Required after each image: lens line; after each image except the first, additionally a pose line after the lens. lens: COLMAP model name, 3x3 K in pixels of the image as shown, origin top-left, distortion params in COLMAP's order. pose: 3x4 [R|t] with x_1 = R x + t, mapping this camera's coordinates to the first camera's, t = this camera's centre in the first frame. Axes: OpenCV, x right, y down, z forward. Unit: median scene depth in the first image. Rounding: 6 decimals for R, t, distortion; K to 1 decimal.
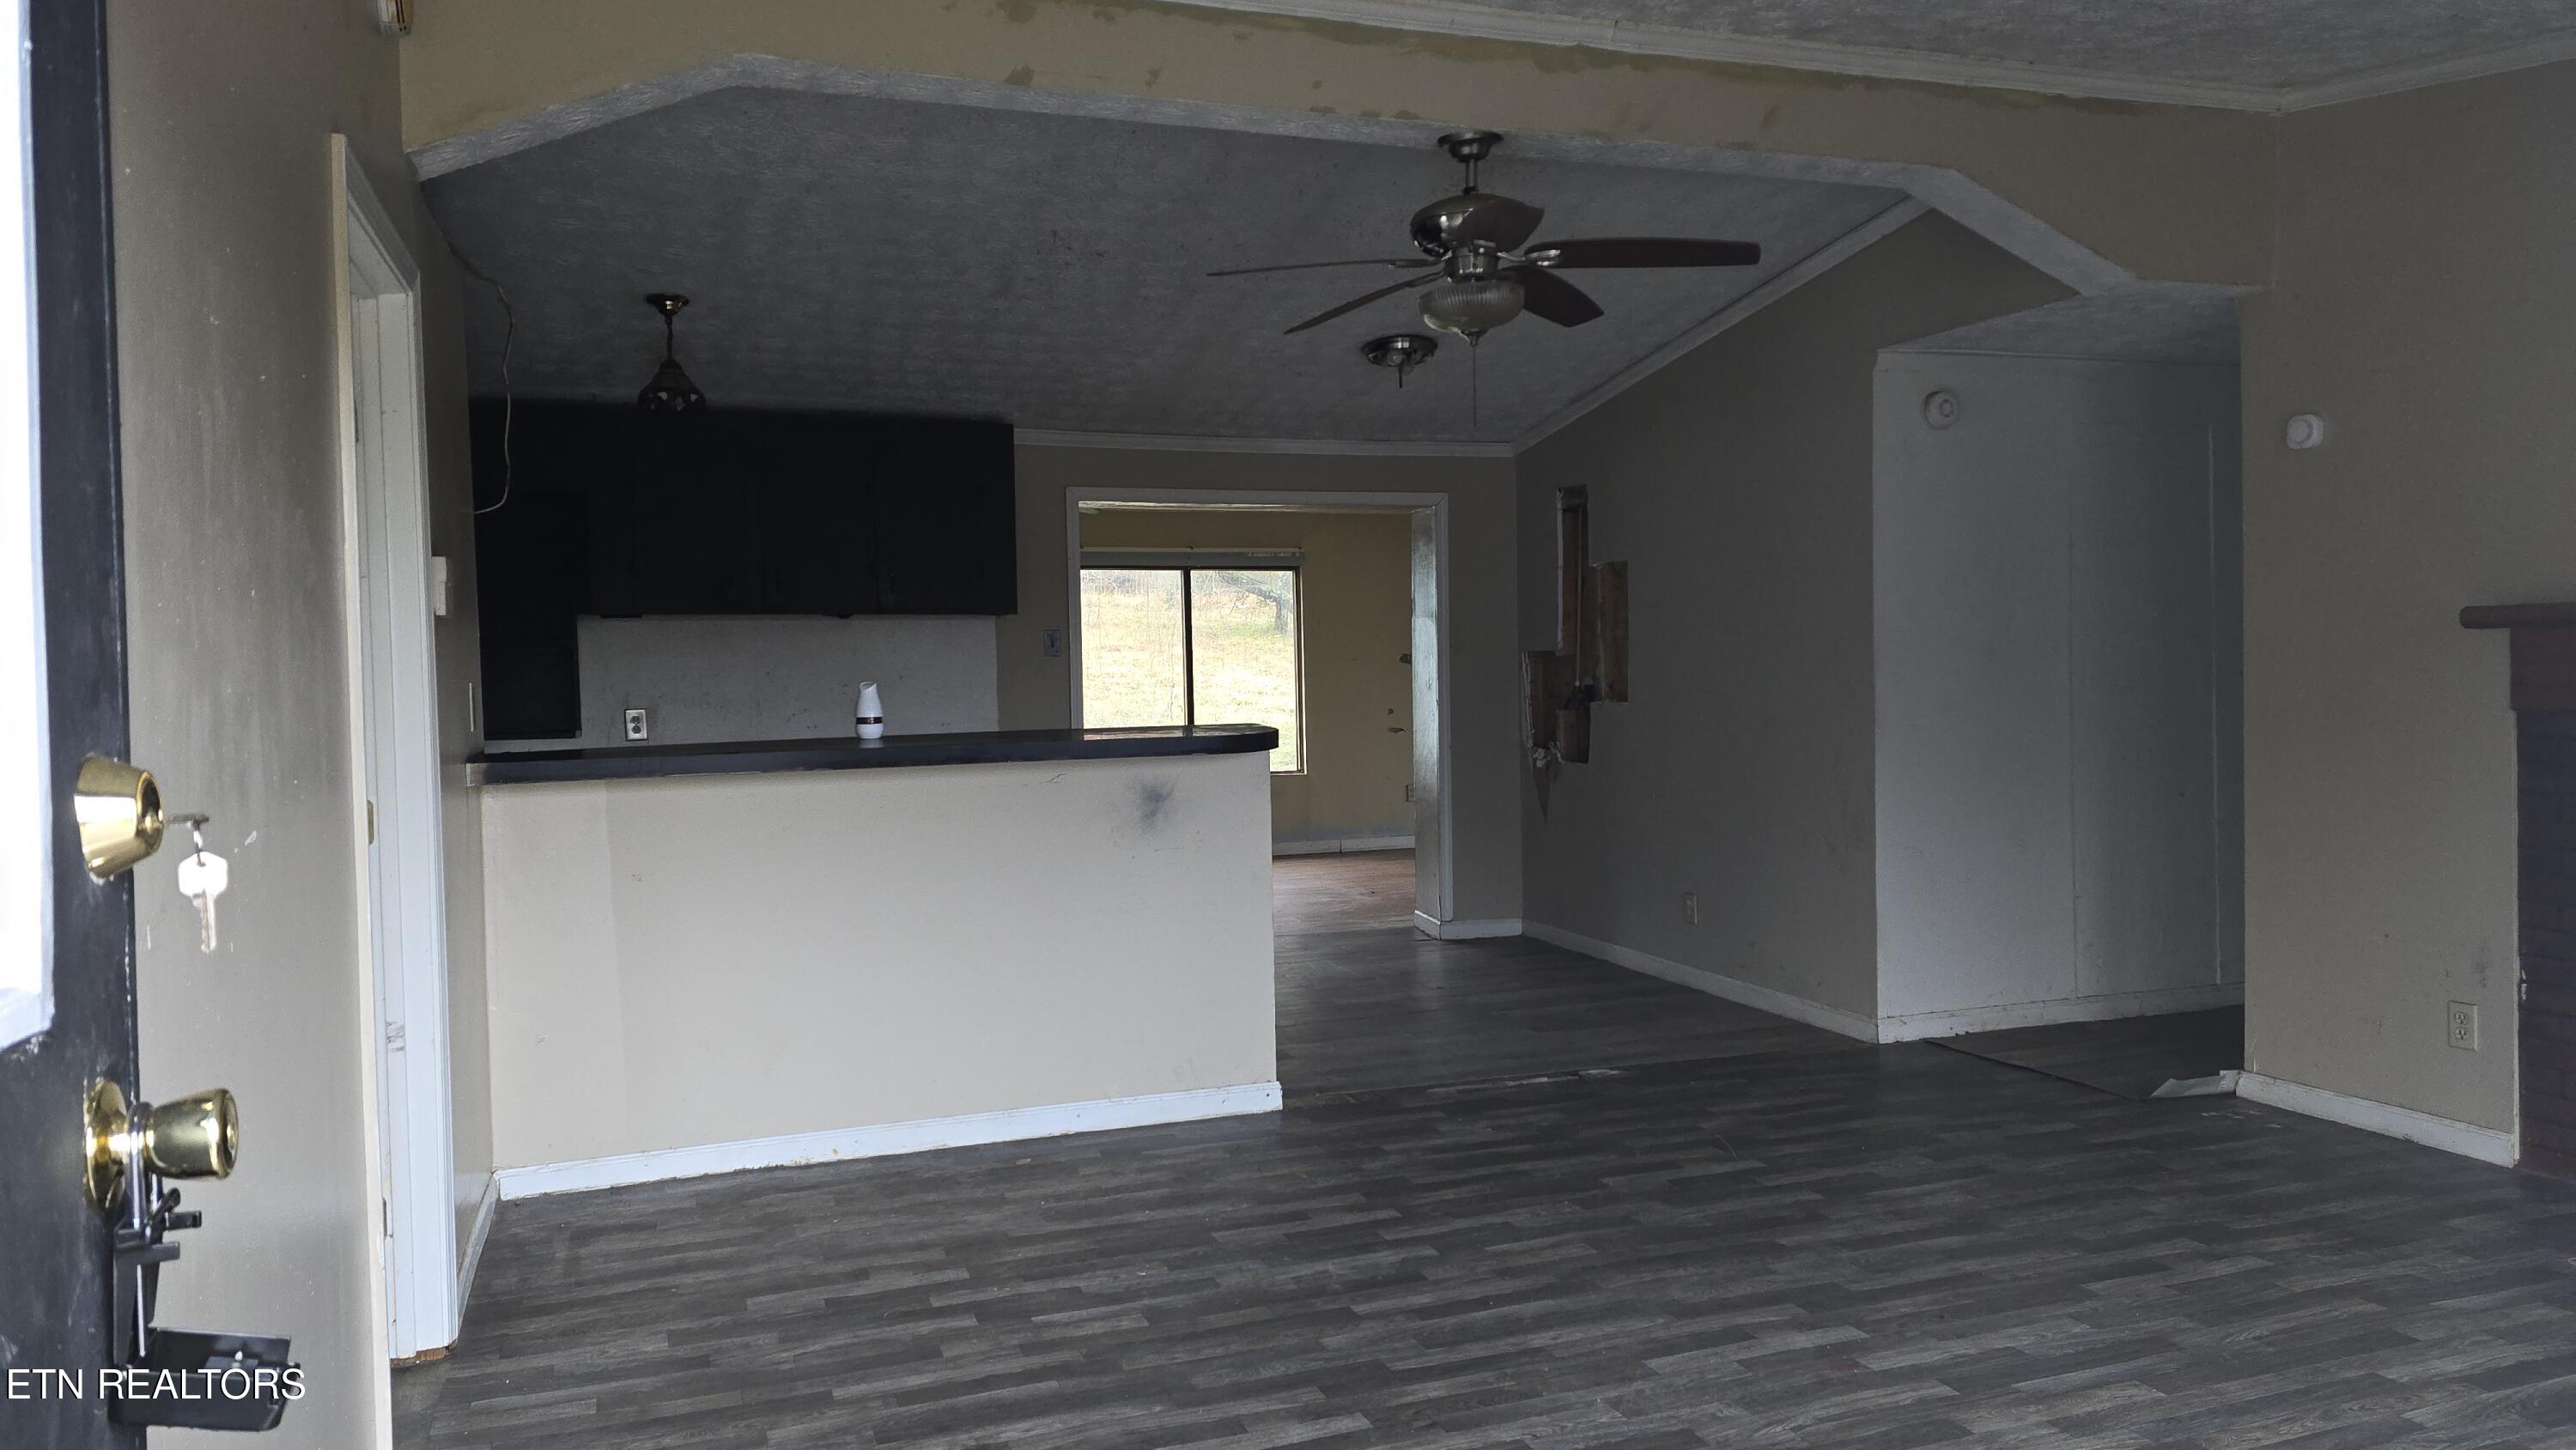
lens RADIAL K [[1675.7, 0, 1283.5], [0, 1675.7, 729.2], [0, 0, 1]] dist [0.026122, -0.010573]
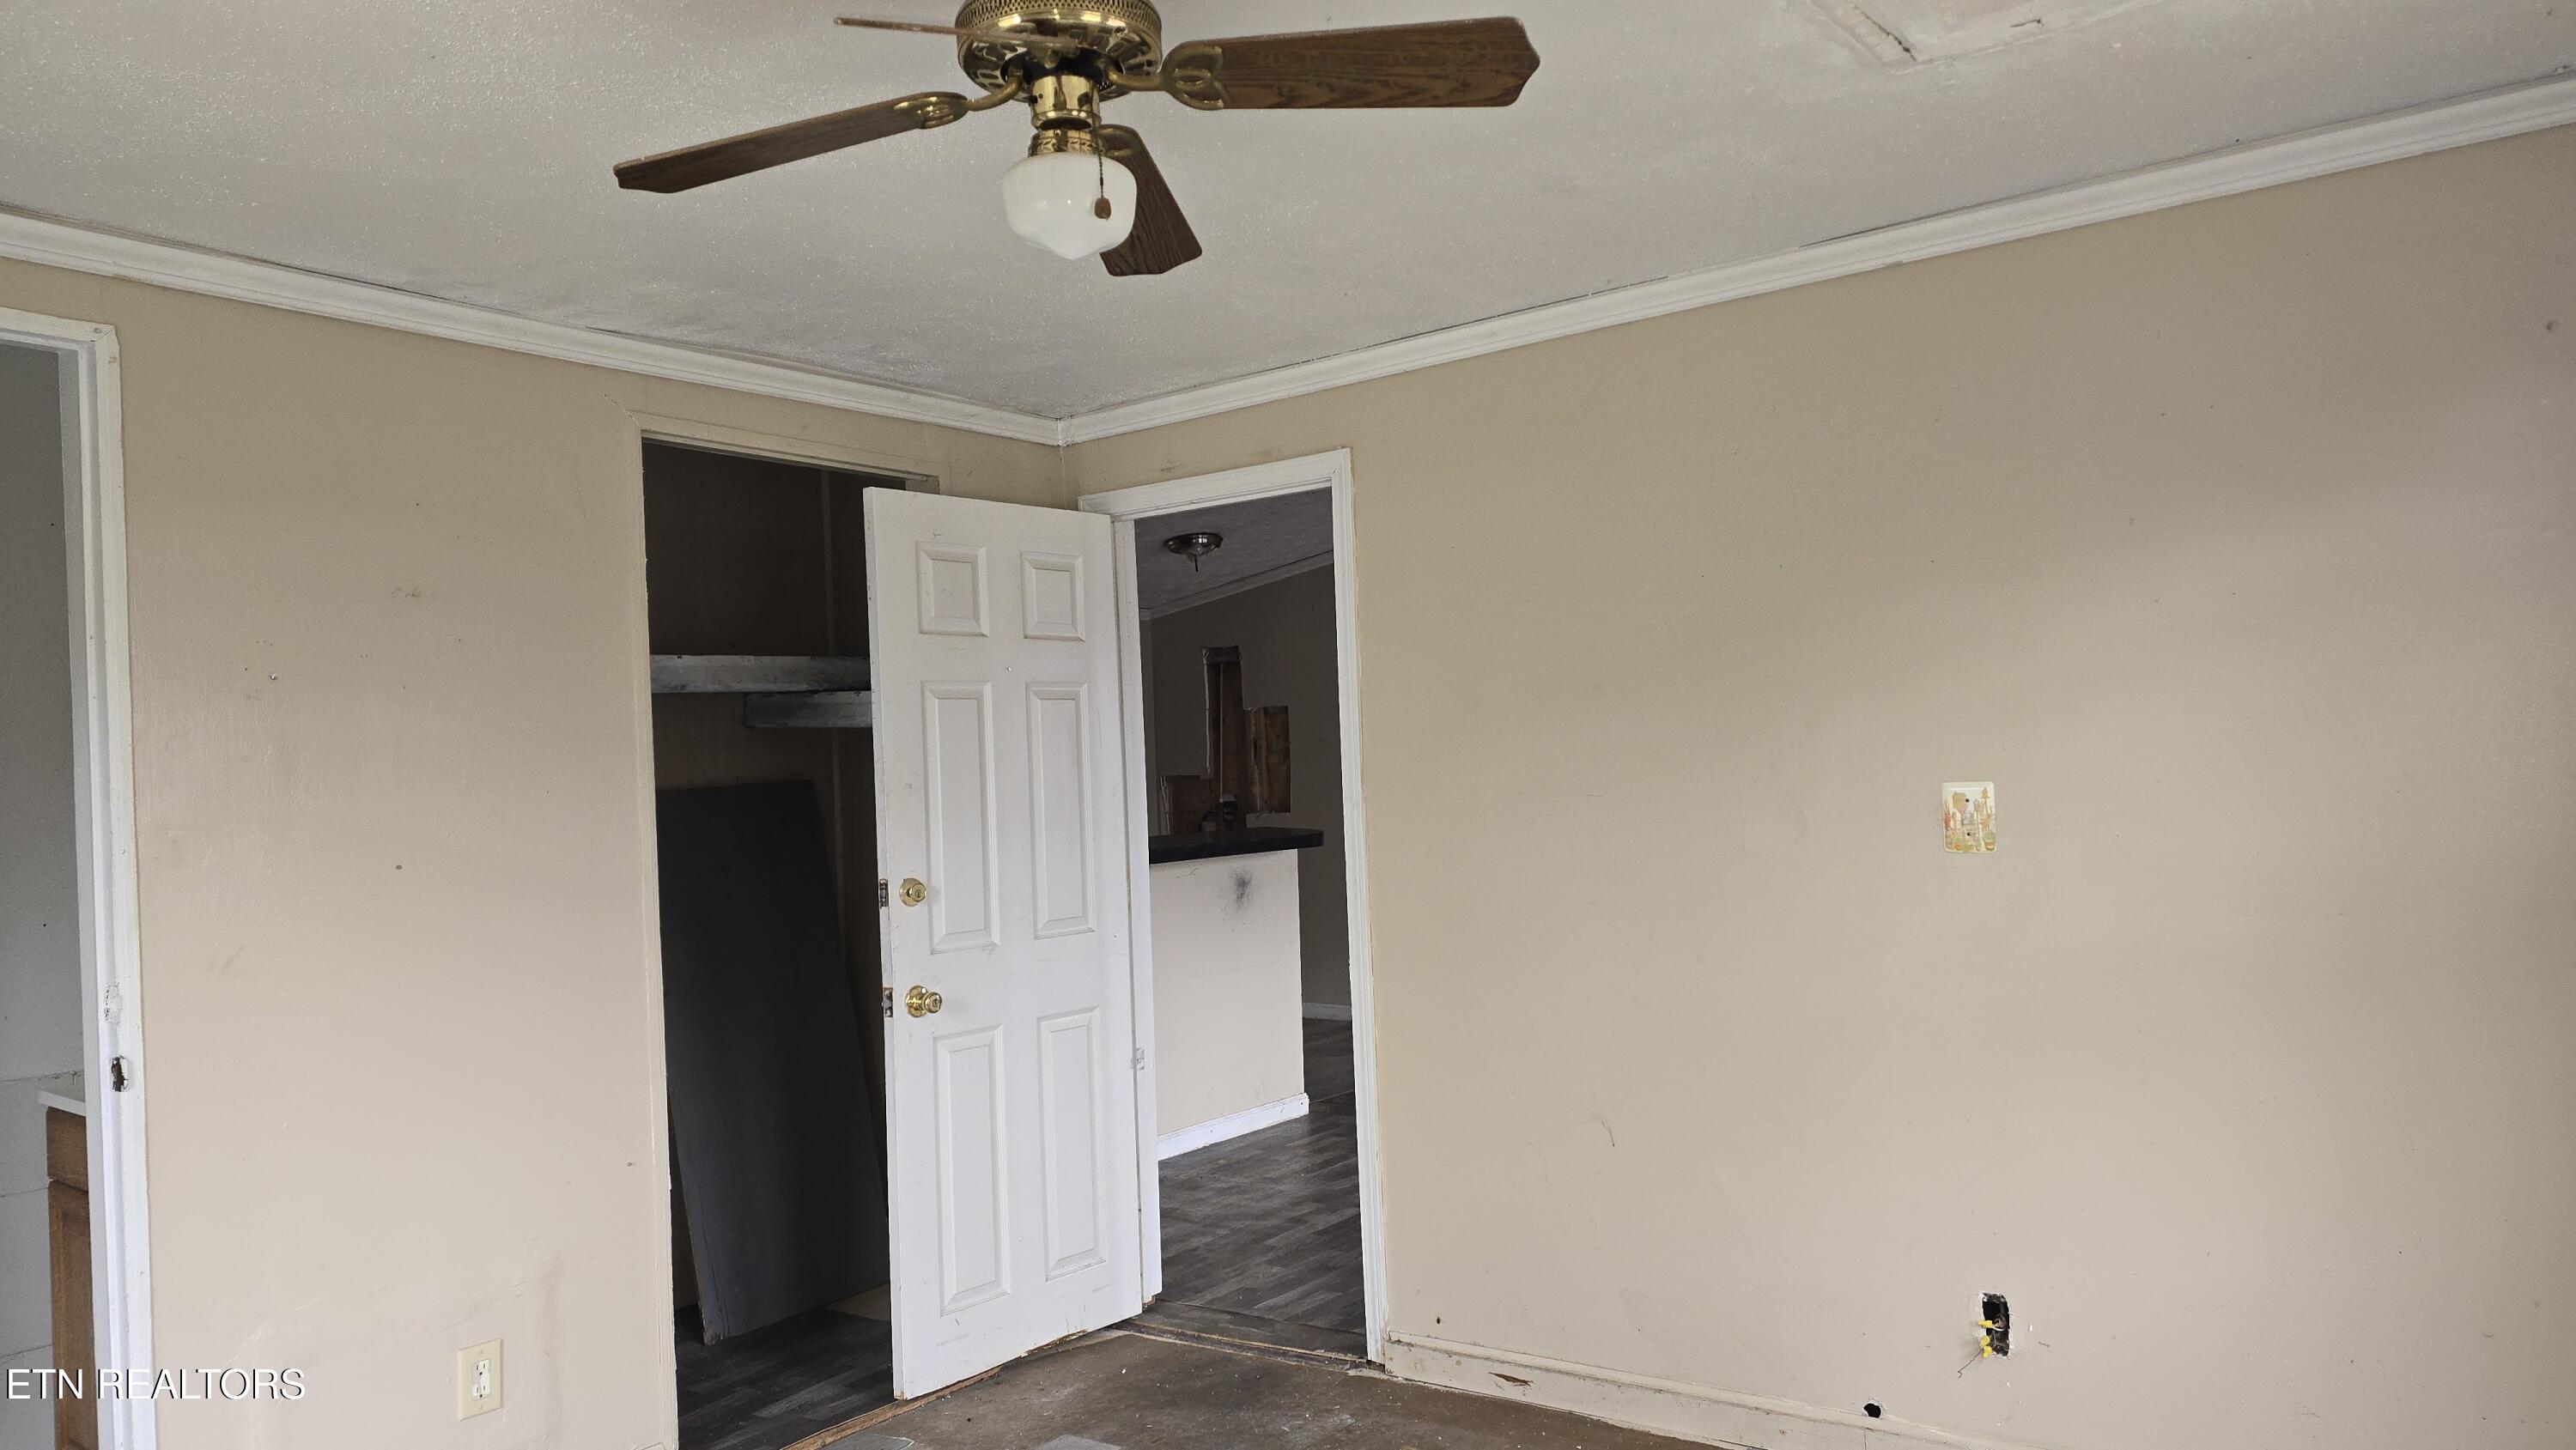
lens RADIAL K [[1675.7, 0, 1290.3], [0, 1675.7, 719.9], [0, 0, 1]] dist [0.026122, -0.010573]
pose [[0.837587, -0.005712, 0.546274, -0.745623], [0.053634, 0.995974, -0.071822, 0.008509], [-0.543665, 0.089456, 0.834521, -0.140112]]
